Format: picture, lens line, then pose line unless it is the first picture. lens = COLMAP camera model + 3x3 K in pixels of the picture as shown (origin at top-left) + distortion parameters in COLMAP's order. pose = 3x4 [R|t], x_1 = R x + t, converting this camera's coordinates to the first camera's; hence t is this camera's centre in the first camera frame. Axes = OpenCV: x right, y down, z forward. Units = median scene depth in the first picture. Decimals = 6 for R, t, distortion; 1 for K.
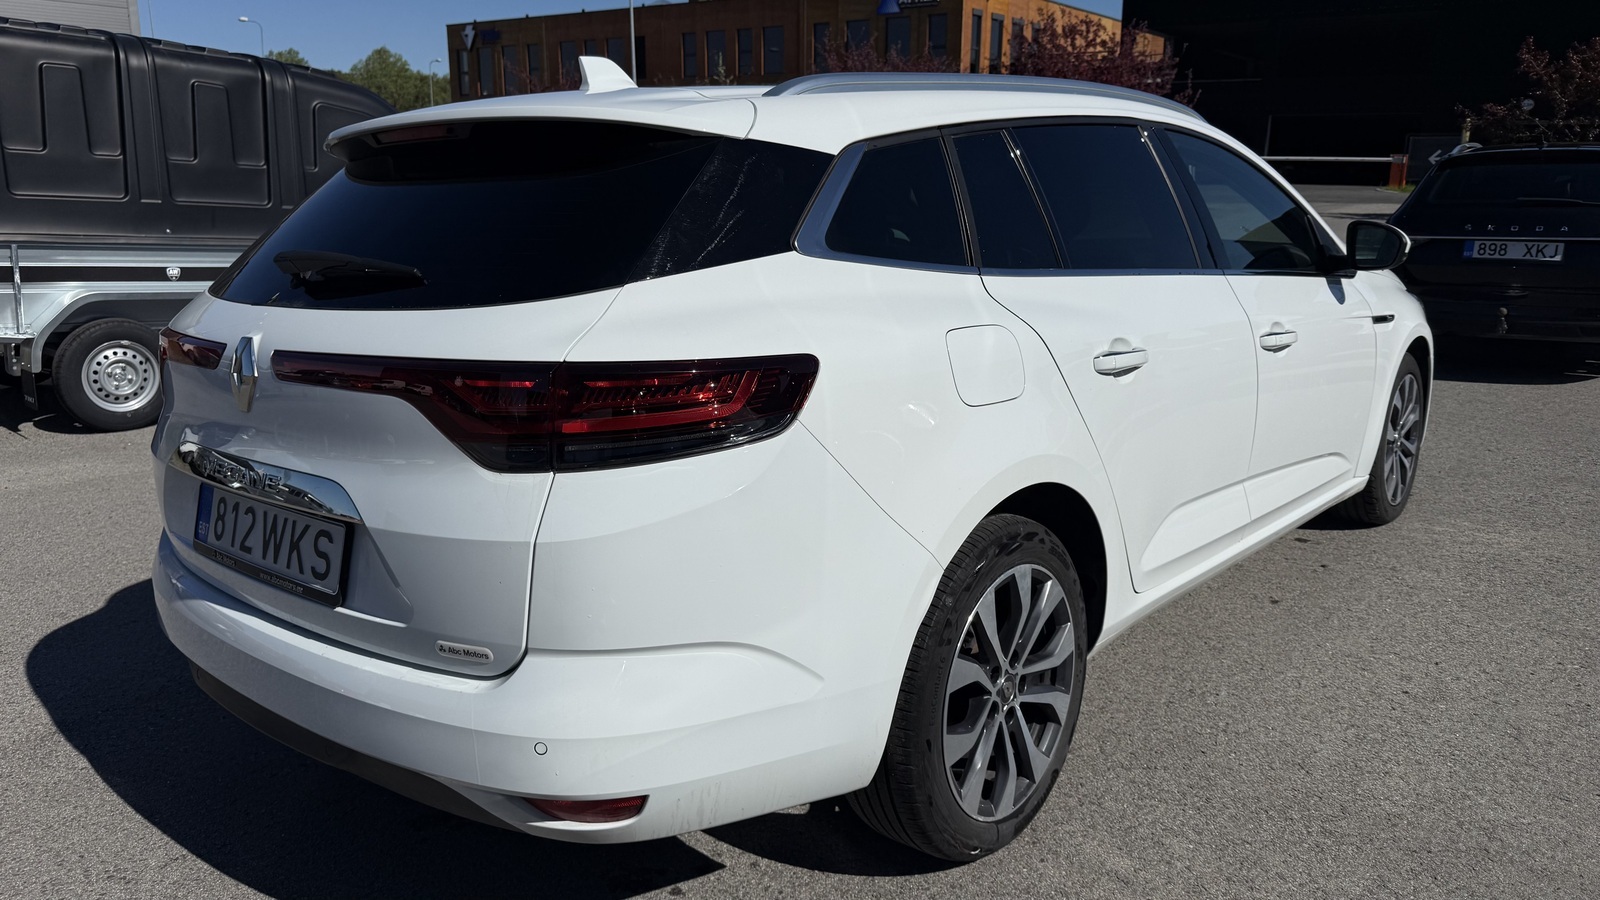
lens RADIAL K [[1123.6, 0, 800.0], [0, 1123.6, 450.0], [0, 0, 1]] dist [0.087896, -0.140536]
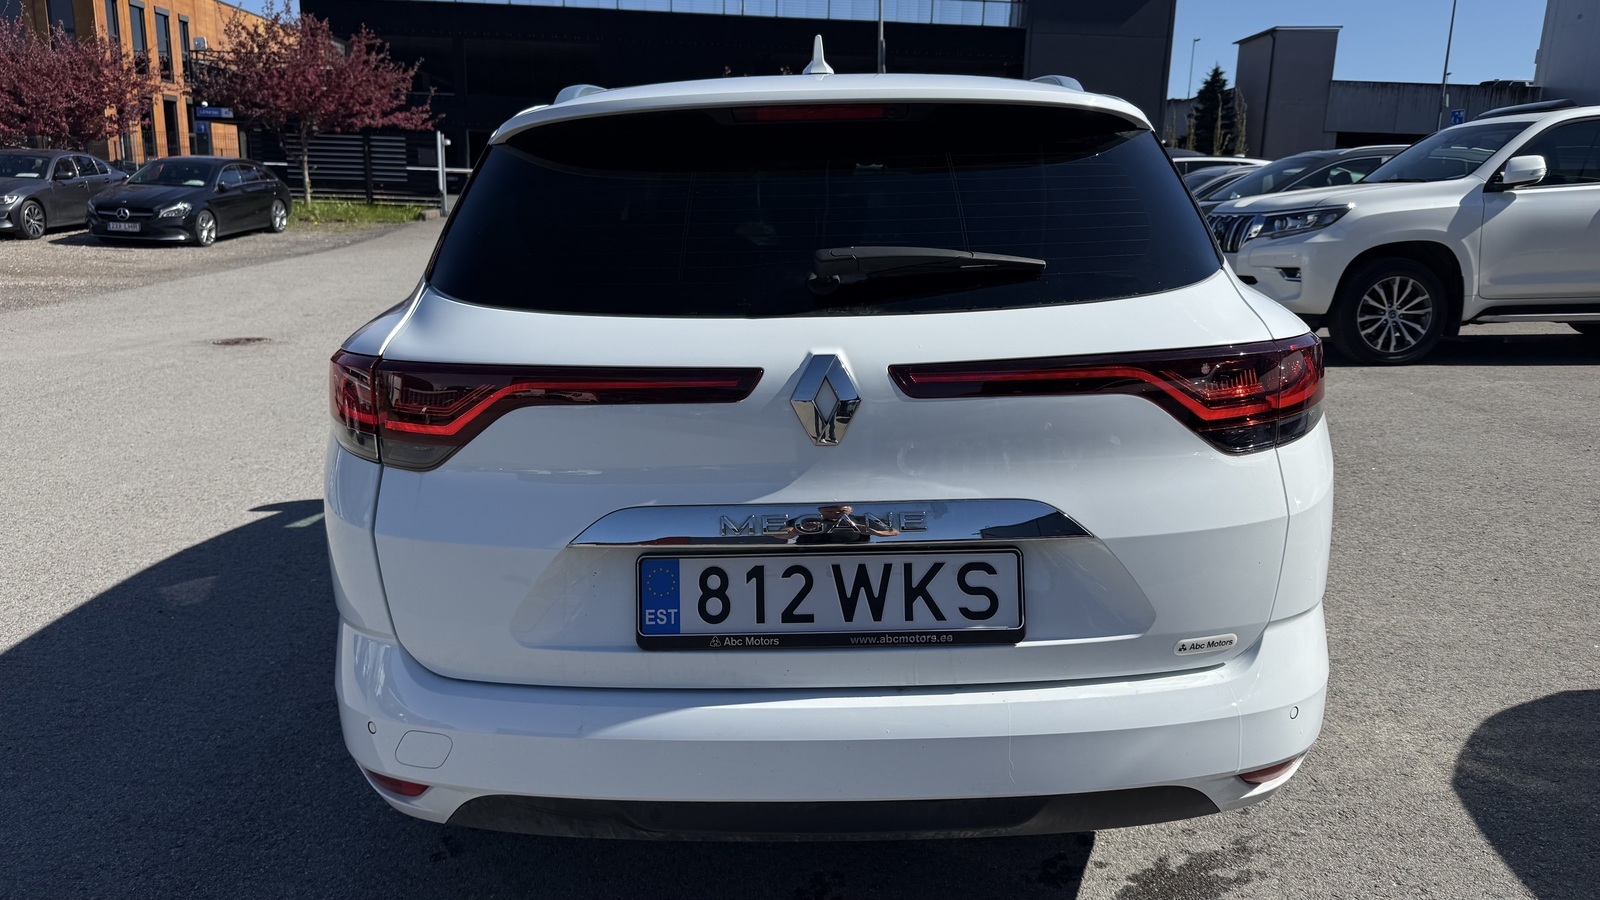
lens RADIAL K [[1123.6, 0, 800.0], [0, 1123.6, 450.0], [0, 0, 1]] dist [0.087896, -0.140536]
pose [[0.797042, -0.138752, 0.587769, -1.021535], [0.144578, 0.988788, 0.037364, -0.067975], [-0.586363, 0.055198, 0.808165, 0.365793]]
